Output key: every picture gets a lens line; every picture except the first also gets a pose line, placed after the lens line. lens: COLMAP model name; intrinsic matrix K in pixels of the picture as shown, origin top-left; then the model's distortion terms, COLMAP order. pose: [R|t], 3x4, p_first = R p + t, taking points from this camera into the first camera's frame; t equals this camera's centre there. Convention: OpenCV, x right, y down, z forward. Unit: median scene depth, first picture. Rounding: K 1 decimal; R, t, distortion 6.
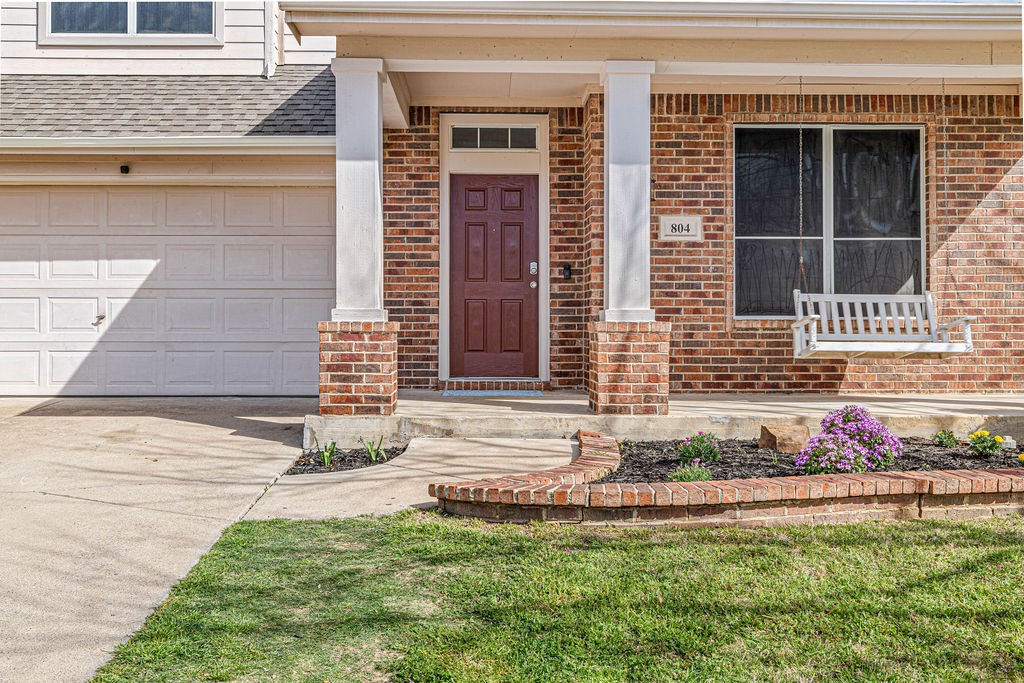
lens RADIAL K [[1004.5, 0, 508.5], [0, 1004.5, 331.8], [0, 0, 1]] dist [-0.000374, 0.000000]
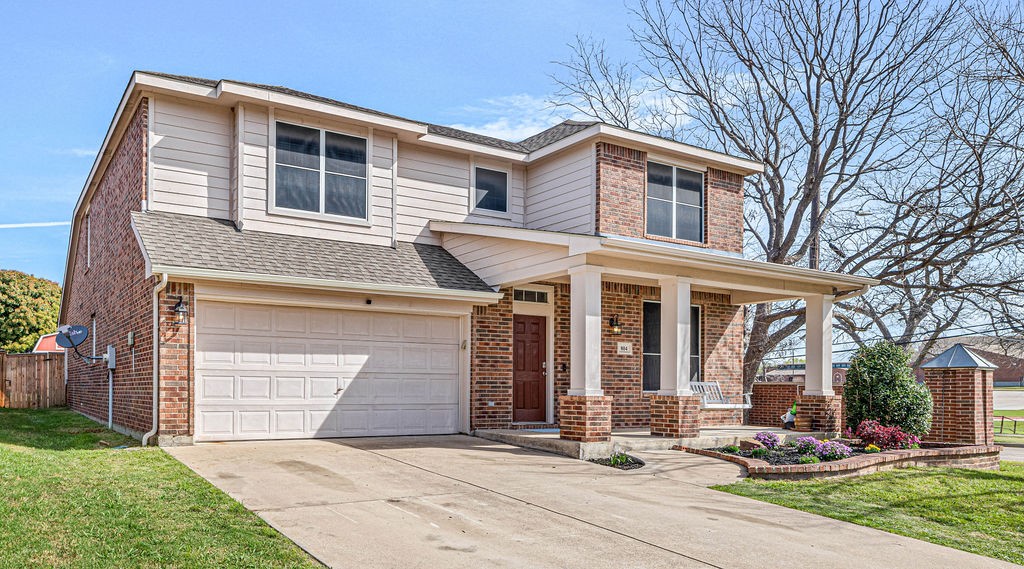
lens RADIAL K [[647.4, 0, 436.8], [0, 647.4, 393.1], [0, 0, 1]] dist [-0.000197, -0.000276]
pose [[0.893311, 0.003245, 0.449427, -0.738309], [-0.005202, 0.999982, 0.003121, -0.012777], [-0.449409, -0.005126, 0.893311, -0.015106]]
